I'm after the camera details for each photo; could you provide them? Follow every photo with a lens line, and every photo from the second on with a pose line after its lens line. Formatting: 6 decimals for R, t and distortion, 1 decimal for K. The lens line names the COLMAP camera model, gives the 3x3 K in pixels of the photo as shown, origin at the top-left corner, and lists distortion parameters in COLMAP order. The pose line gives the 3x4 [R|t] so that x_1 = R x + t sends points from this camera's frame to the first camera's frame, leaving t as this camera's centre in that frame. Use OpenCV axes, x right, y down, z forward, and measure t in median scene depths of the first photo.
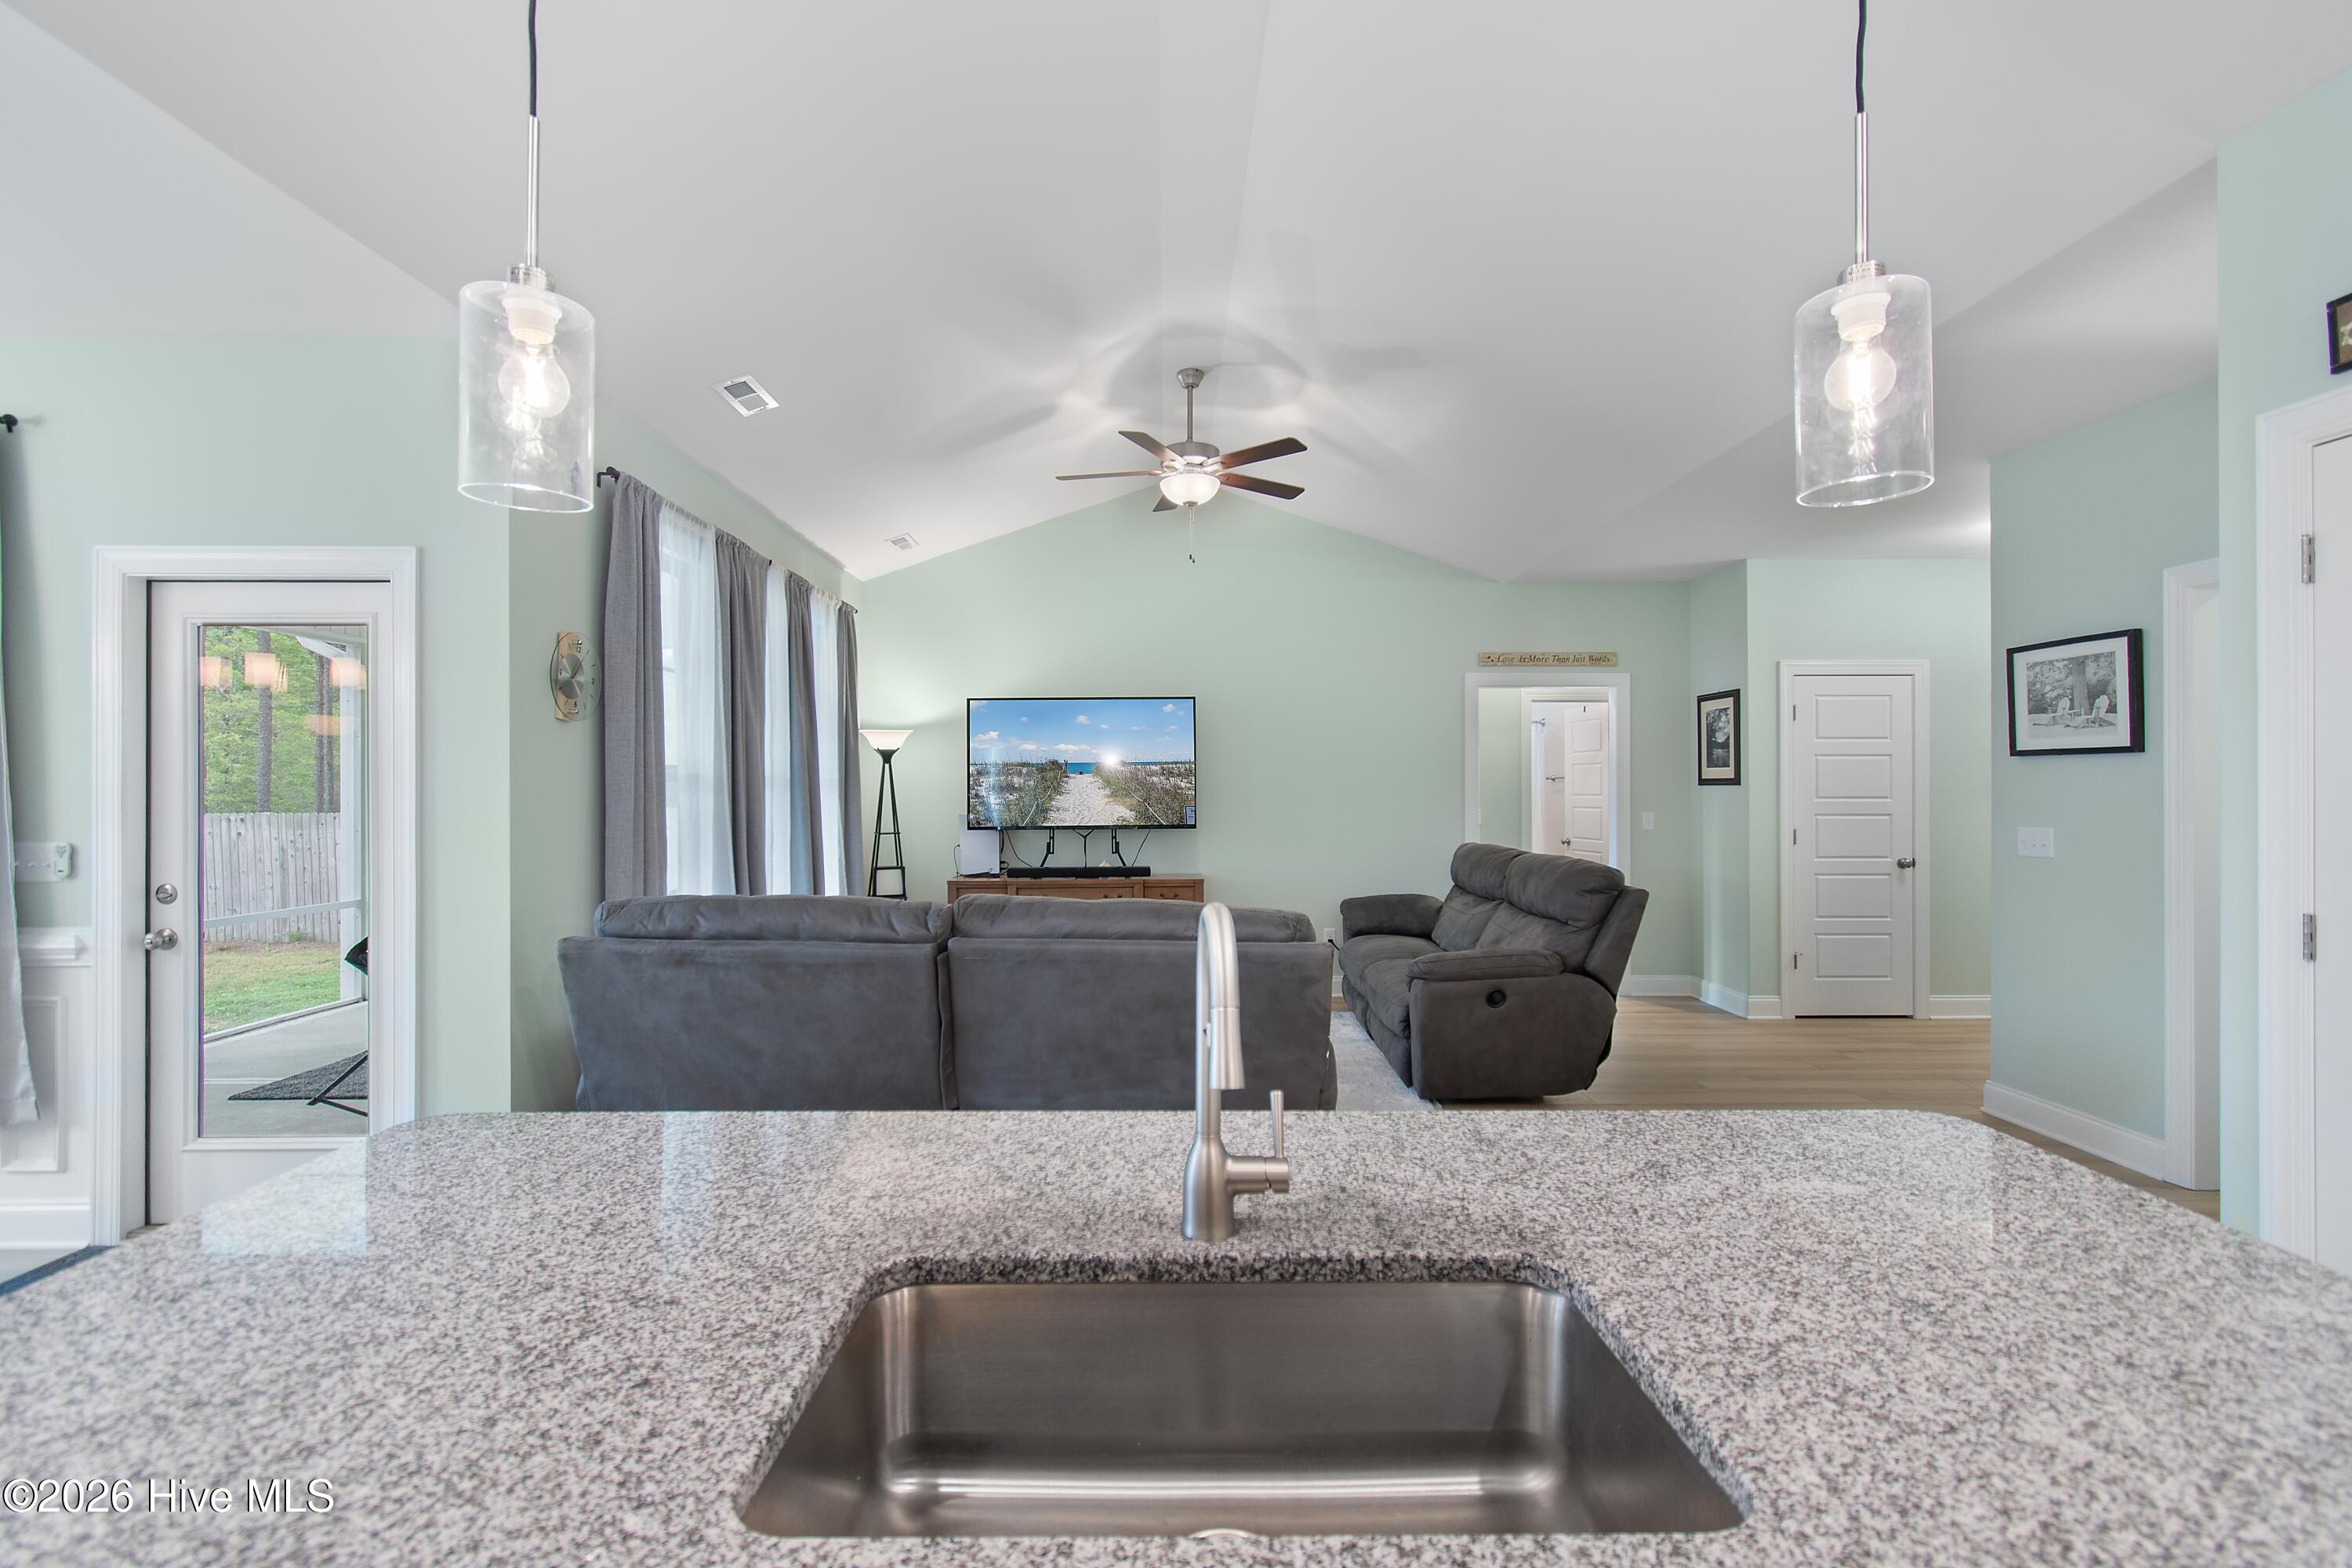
lens RADIAL K [[1035.0, 0, 1170.5], [0, 1035.0, 787.5], [0, 0, 1]] dist [0.002360, -0.000410]
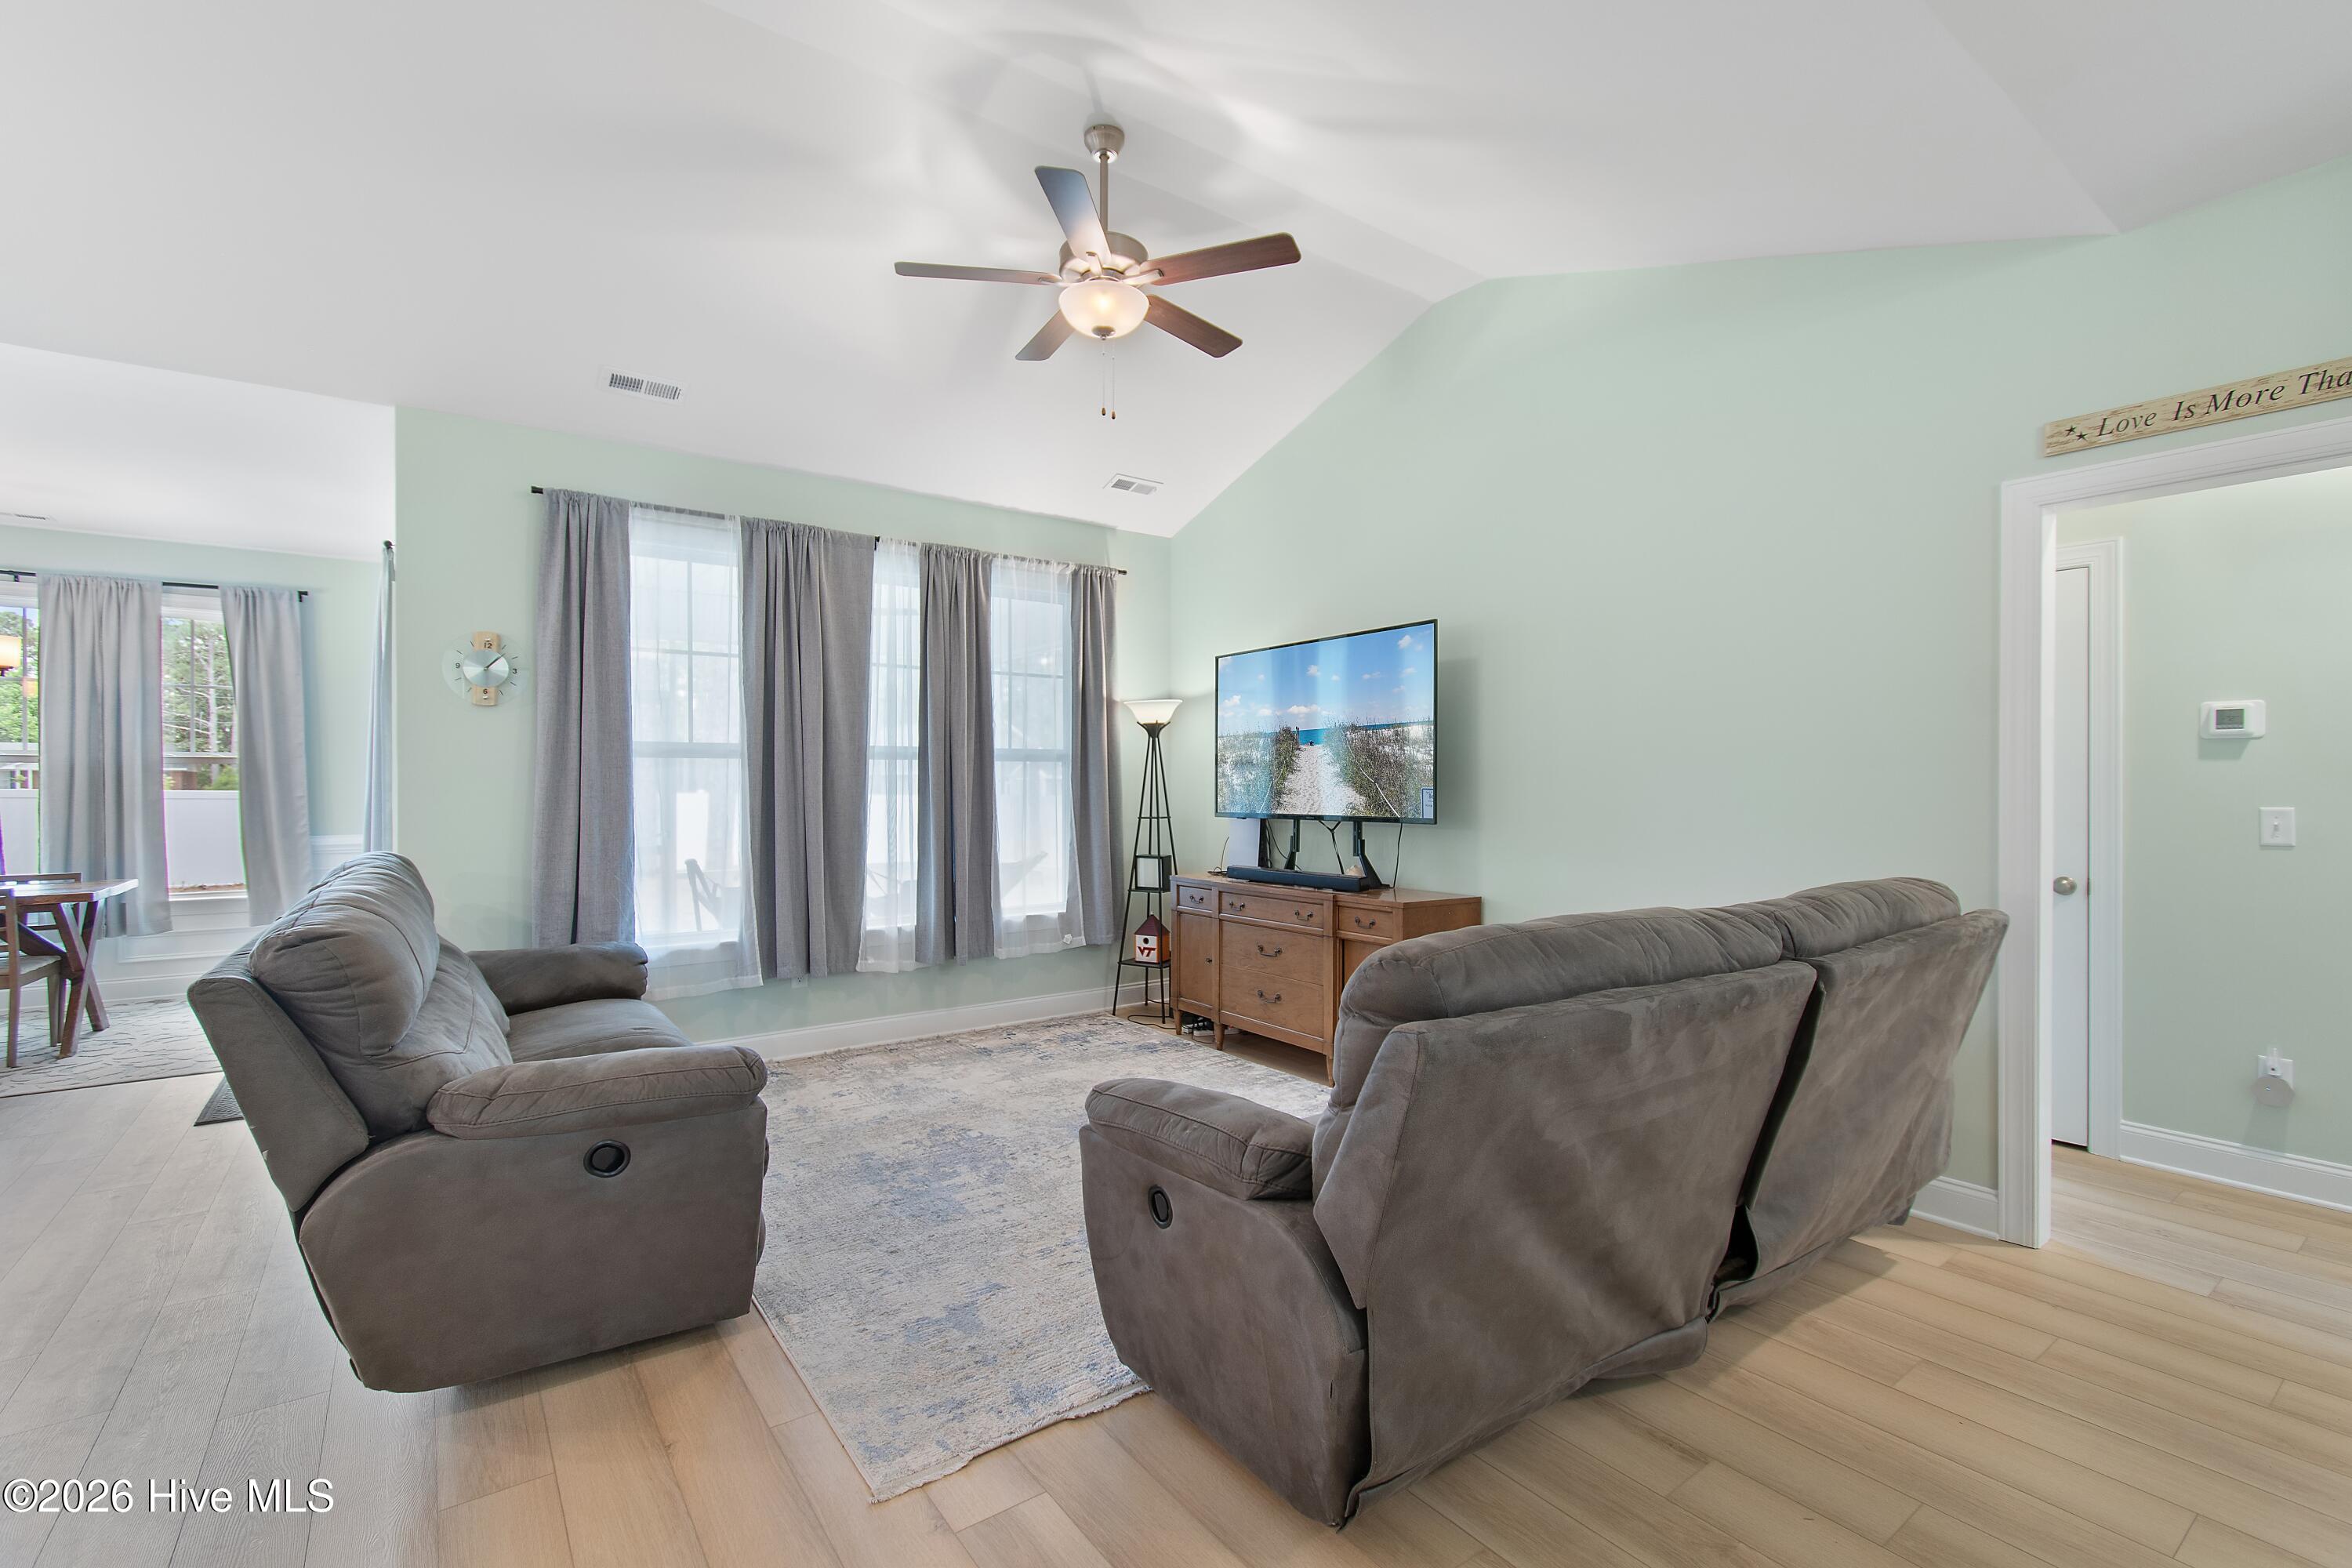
lens RADIAL K [[1035.0, 0, 1170.5], [0, 1035.0, 787.5], [0, 0, 1]] dist [0.002360, -0.000410]
pose [[0.582014, 0.005634, -0.813159, 0.586814], [0.000436, 0.999974, 0.007240, 0.015490], [0.813179, -0.004568, 0.581996, 0.638626]]
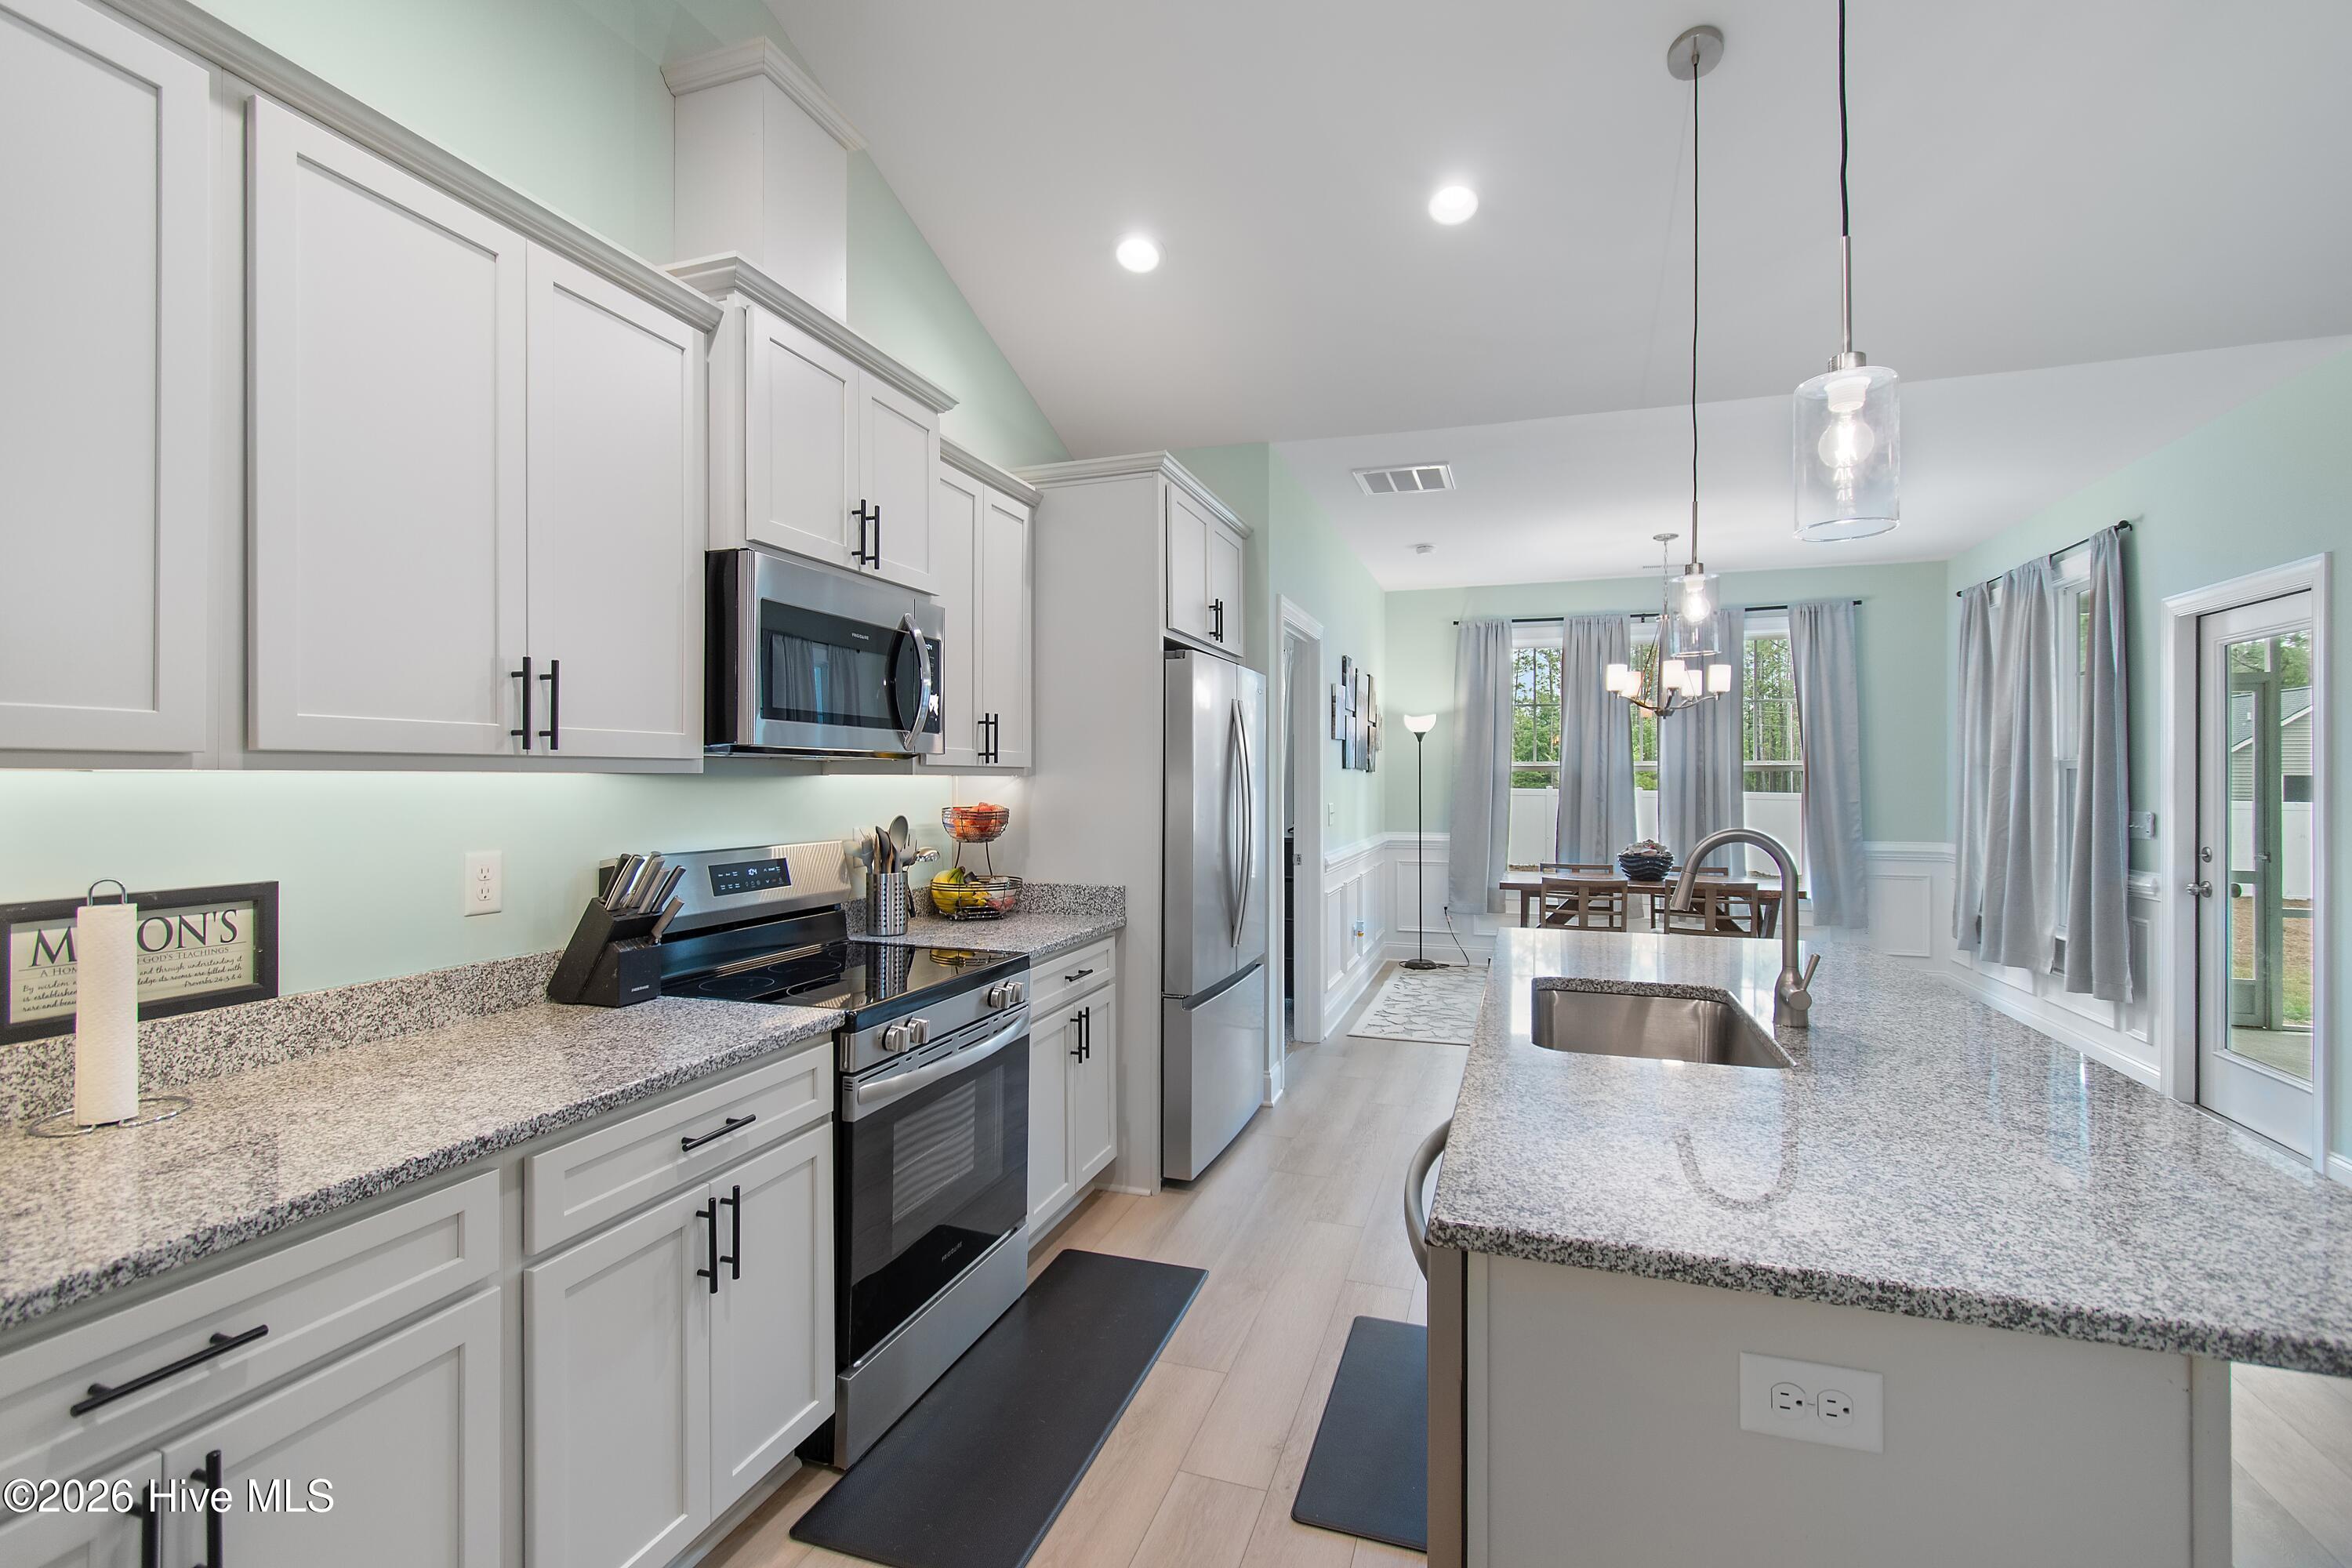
lens RADIAL K [[1045.2, 0, 1176.0], [0, 1045.2, 775.4], [0, 0, 1]] dist [0.002483, -0.000599]
pose [[-0.329334, -0.001774, -0.944212, 0.443293], [0.000306, 0.999998, -0.001986, 0.003210], [0.944213, -0.000942, -0.329333, 0.132711]]
